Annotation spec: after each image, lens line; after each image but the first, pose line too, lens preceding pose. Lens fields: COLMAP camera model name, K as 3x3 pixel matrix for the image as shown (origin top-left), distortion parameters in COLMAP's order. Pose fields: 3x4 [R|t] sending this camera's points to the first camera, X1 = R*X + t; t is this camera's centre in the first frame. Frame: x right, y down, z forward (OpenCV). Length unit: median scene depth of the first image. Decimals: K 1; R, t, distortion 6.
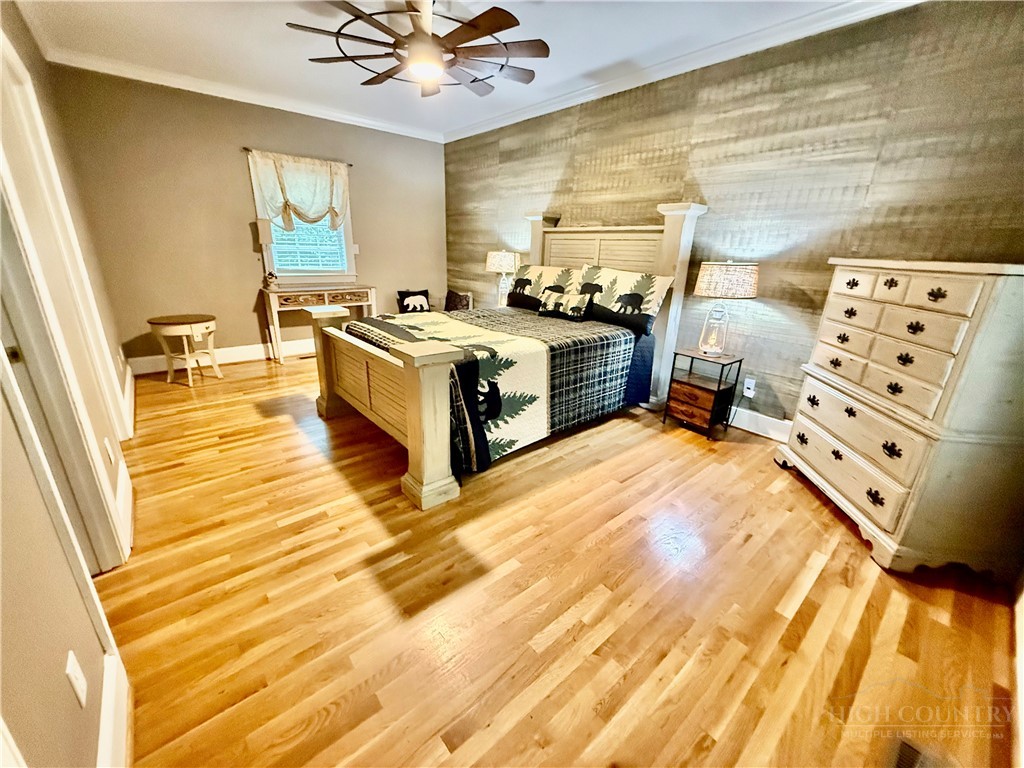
lens RADIAL K [[408.4, 0, 520.5], [0, 408.4, 387.1], [0, 0, 1]] dist [-0.000873, -0.000998]
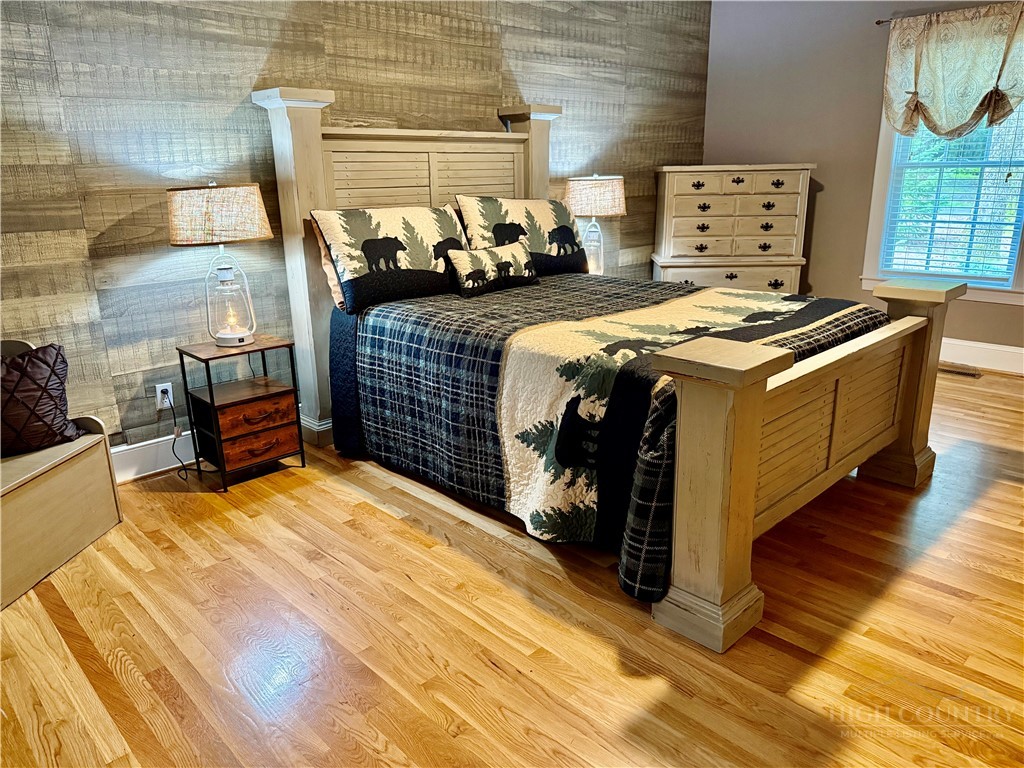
lens RADIAL K [[717.4, 0, 518.5], [0, 717.4, 382.9], [0, 0, 1]] dist [0.066223, -0.086305]
pose [[-0.053968, -0.311081, 0.948850, -1.005114], [0.337572, 0.888604, 0.310530, -0.396895], [-0.939751, 0.337064, 0.057056, 1.068942]]
